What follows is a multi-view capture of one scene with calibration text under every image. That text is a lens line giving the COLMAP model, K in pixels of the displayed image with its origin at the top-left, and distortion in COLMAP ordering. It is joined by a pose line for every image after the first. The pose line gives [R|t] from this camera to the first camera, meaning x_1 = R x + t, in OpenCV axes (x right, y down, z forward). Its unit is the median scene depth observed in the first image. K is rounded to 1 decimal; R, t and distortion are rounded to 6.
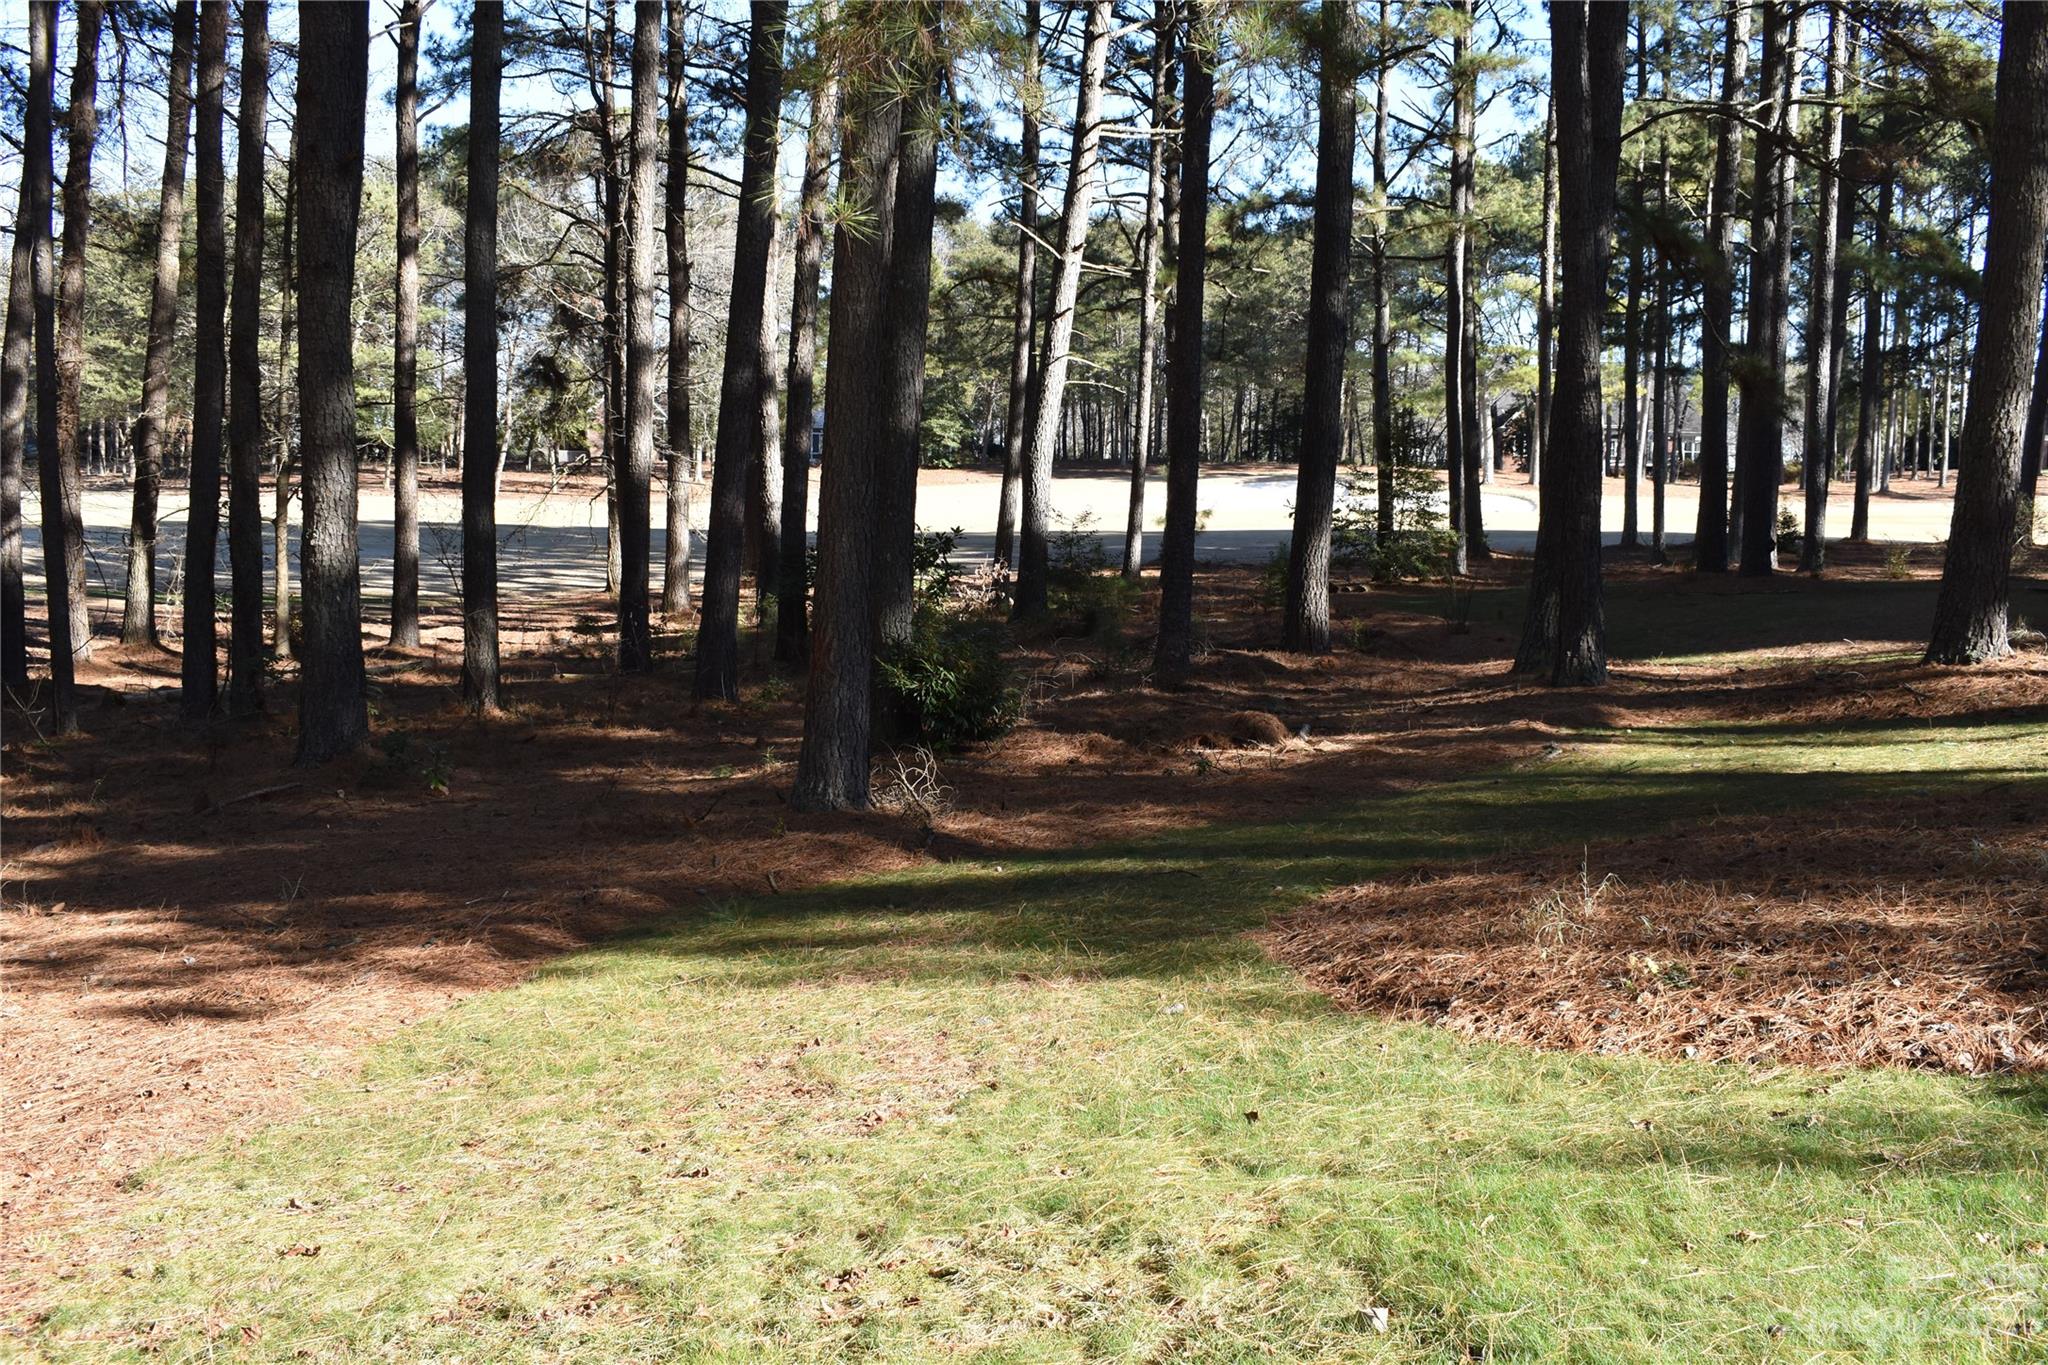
lens RADIAL K [[2009.2, 0, 1024.0], [0, 2009.2, 682.5], [0, 0, 1]] dist [-0.071856, -0.007235]
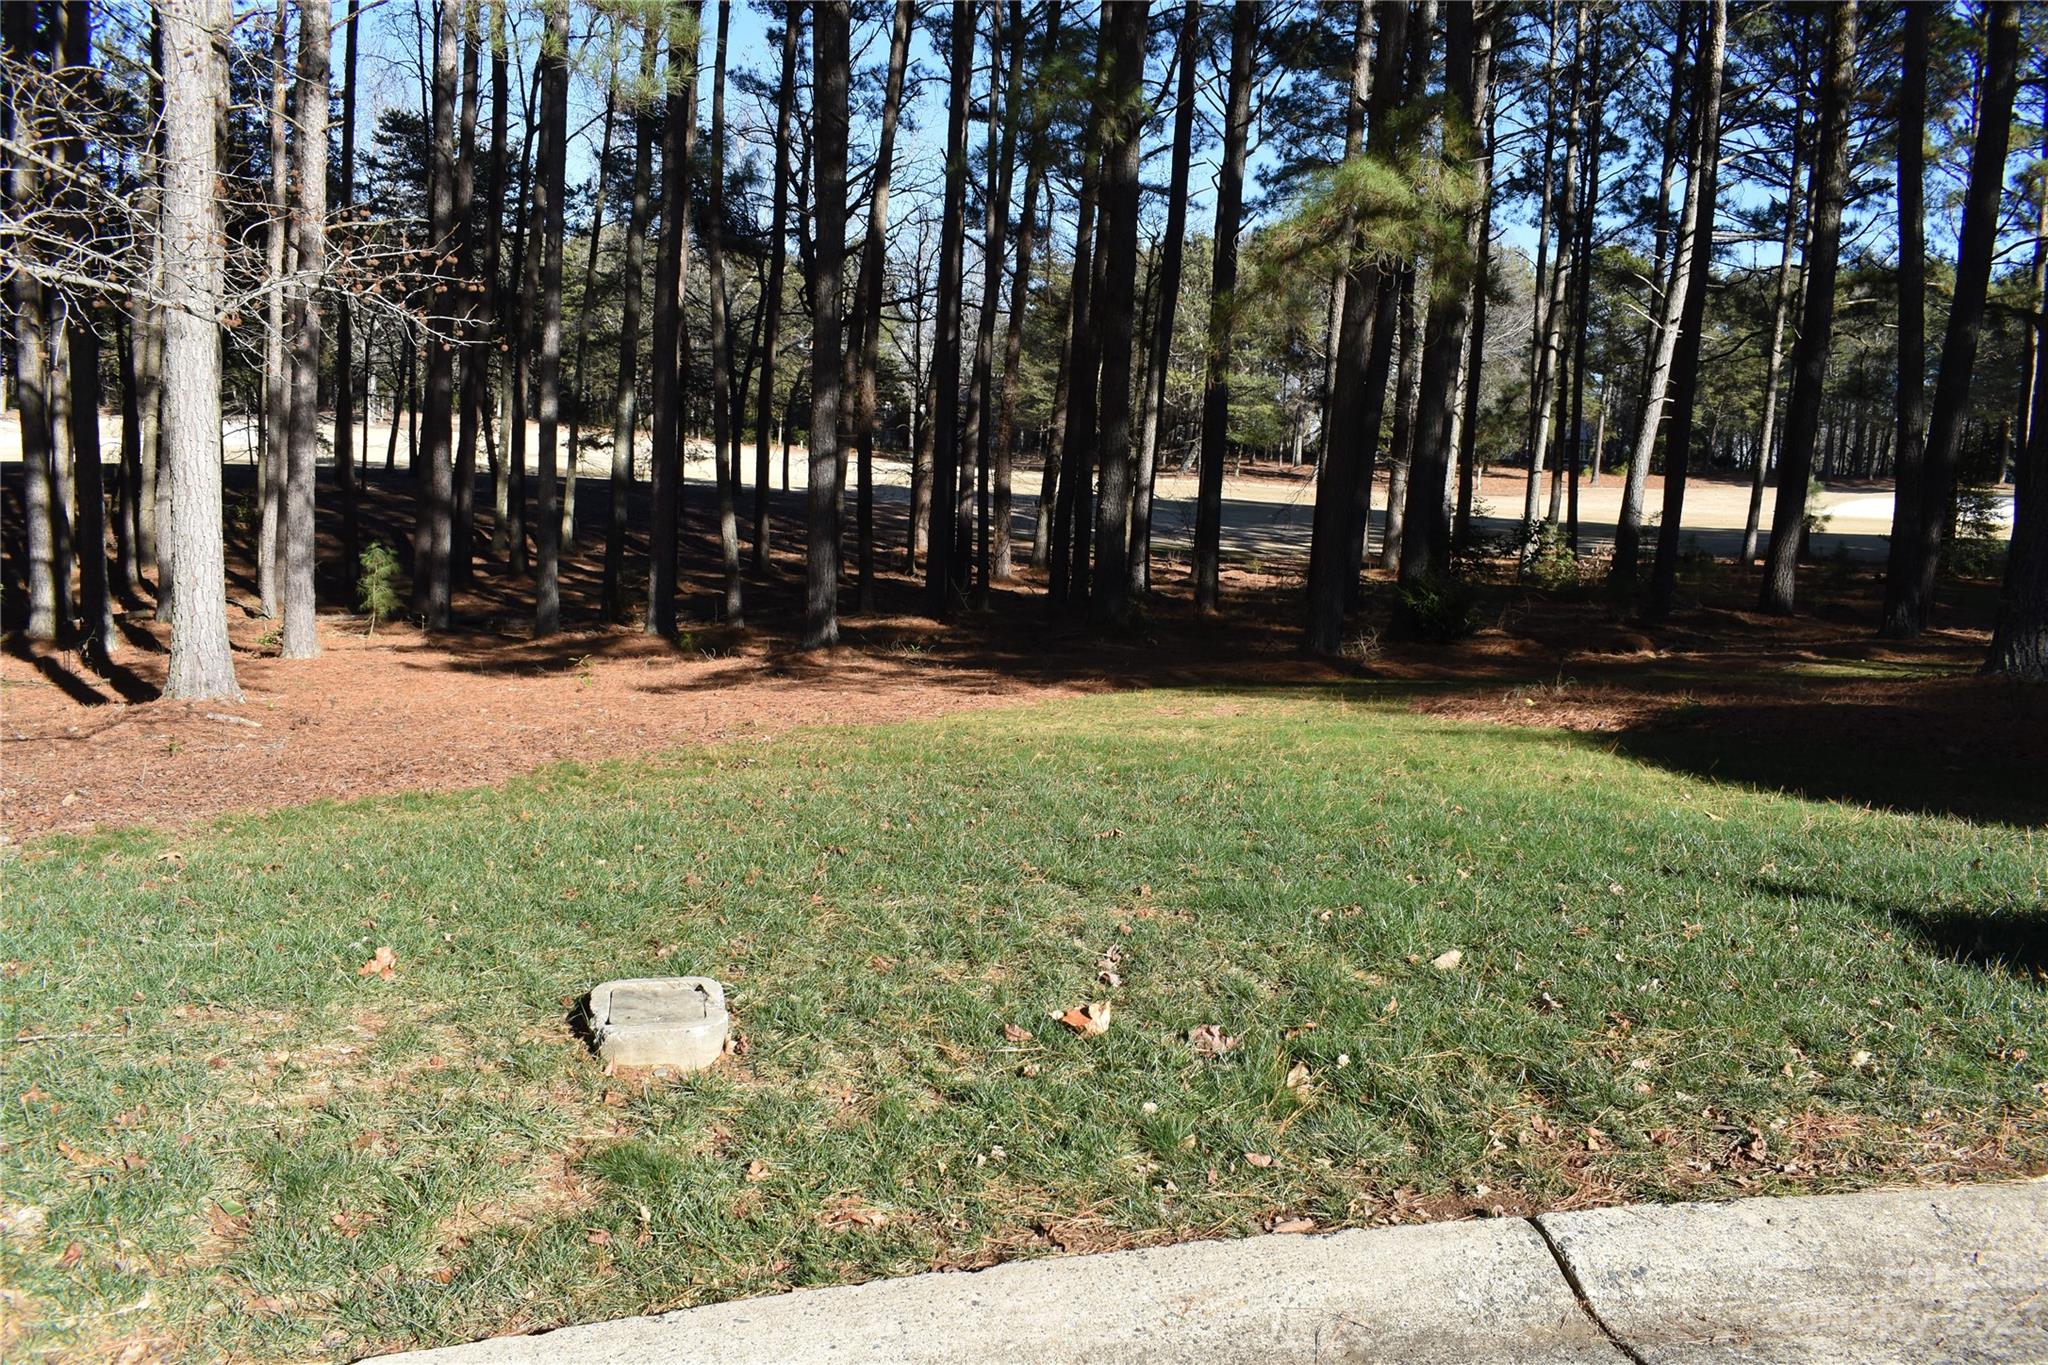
lens RADIAL K [[1601.9, 0, 1024.0], [0, 1601.9, 682.5], [0, 0, 1]] dist [-0.093605, 0.014252]
pose [[0.898057, 0.080325, -0.432483, 0.102124], [-0.067322, 0.996701, 0.045323, 0.012742], [0.434697, -0.011587, 0.900502, -0.164405]]
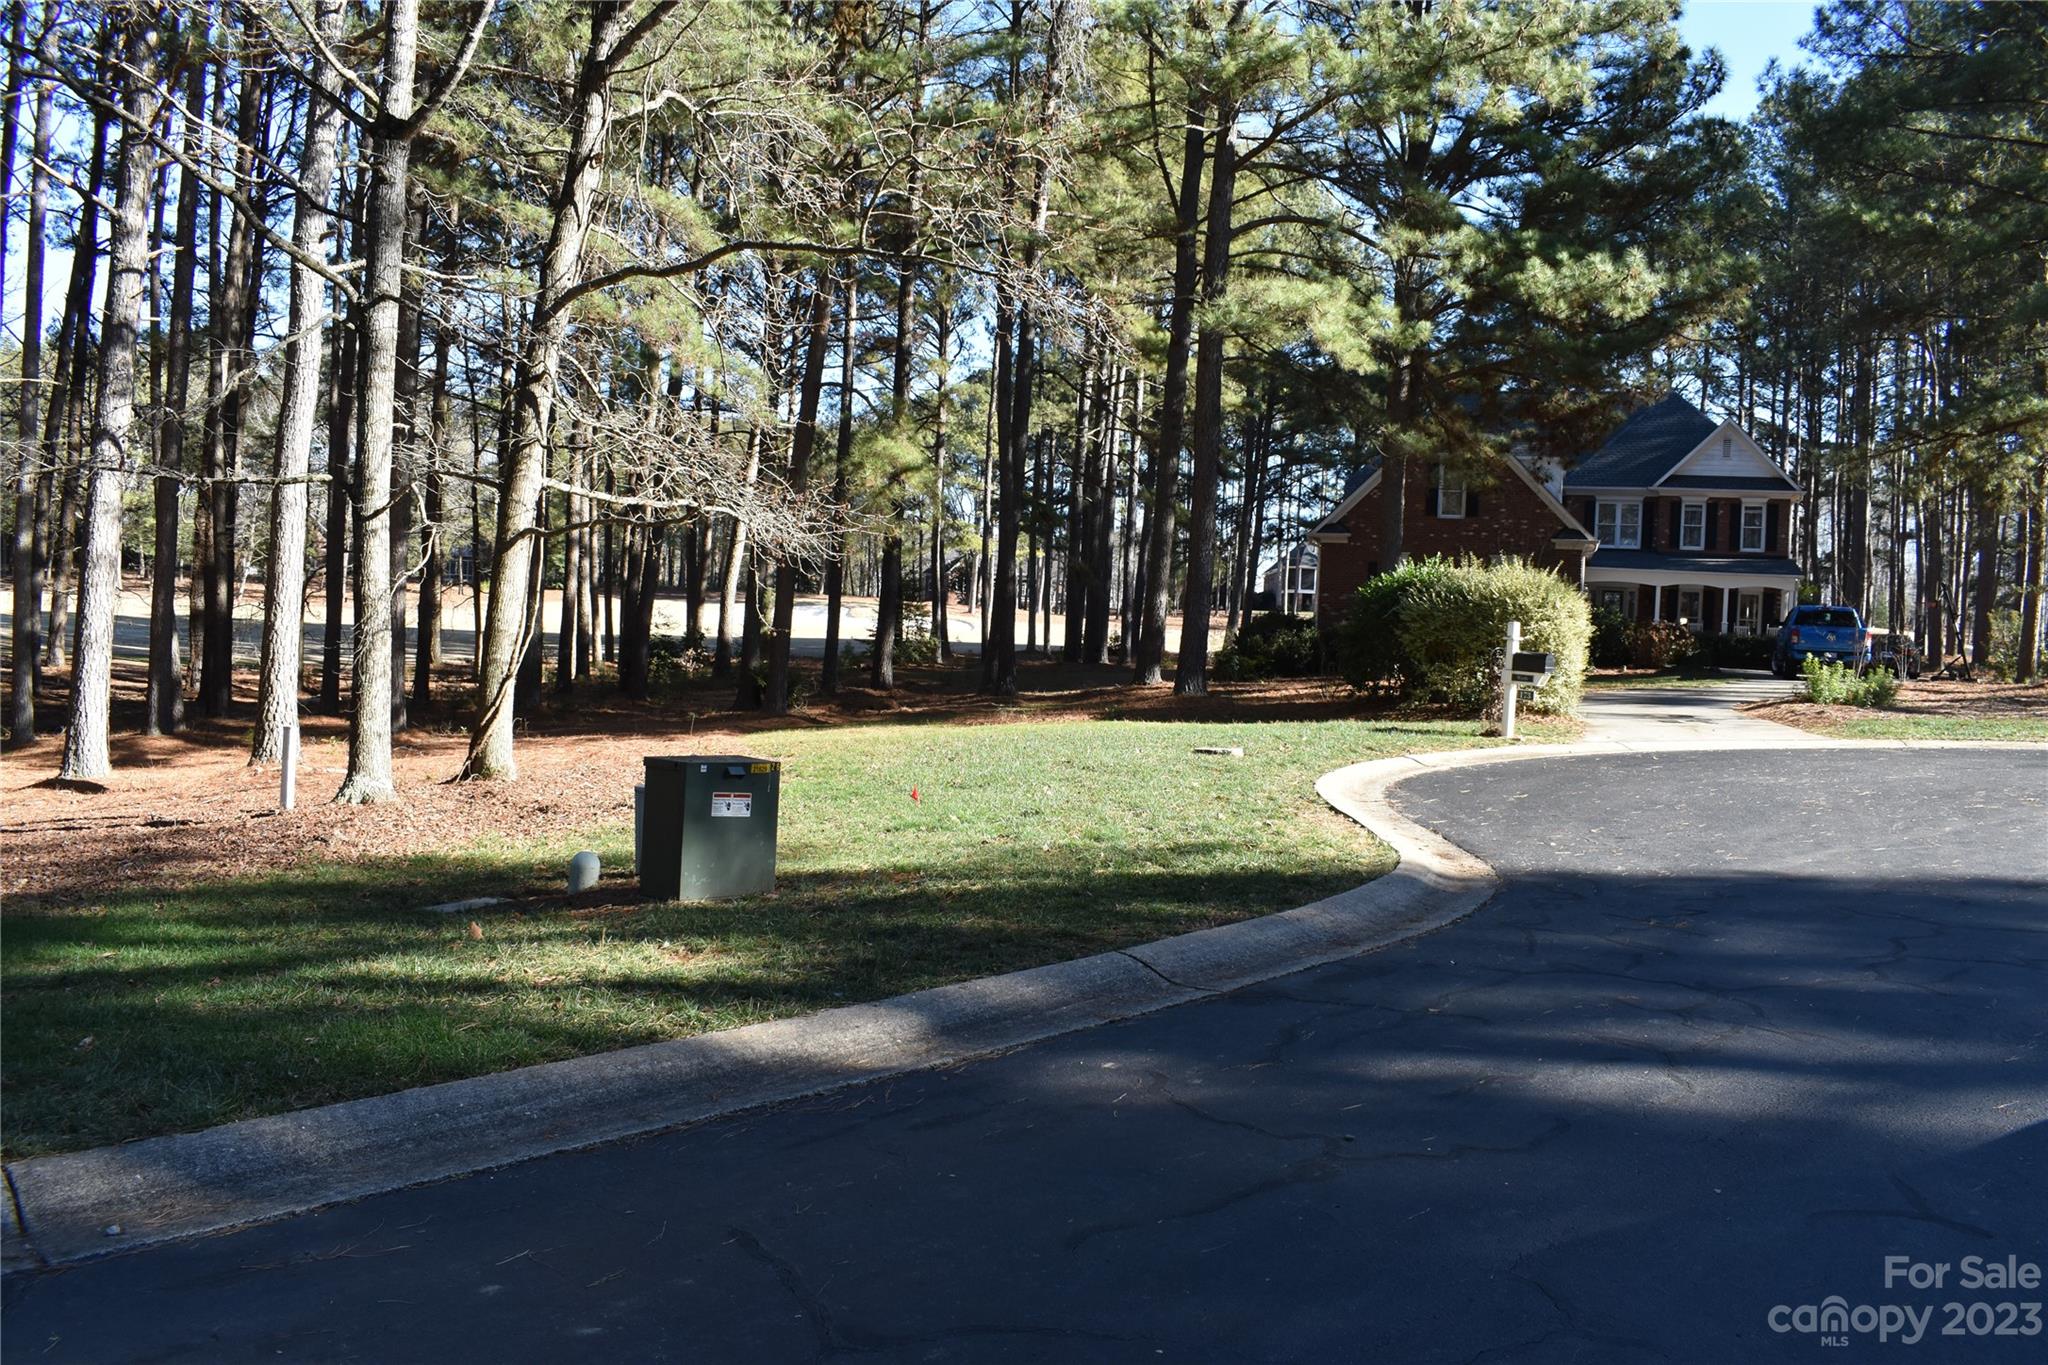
lens RADIAL K [[1601.9, 0, 1024.0], [0, 1601.9, 682.5], [0, 0, 1]] dist [-0.093605, 0.014252]
pose [[0.959429, 0.017616, 0.281400, -0.135641], [-0.003273, 0.998675, -0.051361, 0.044688], [-0.281932, 0.048356, 0.958215, -0.479217]]
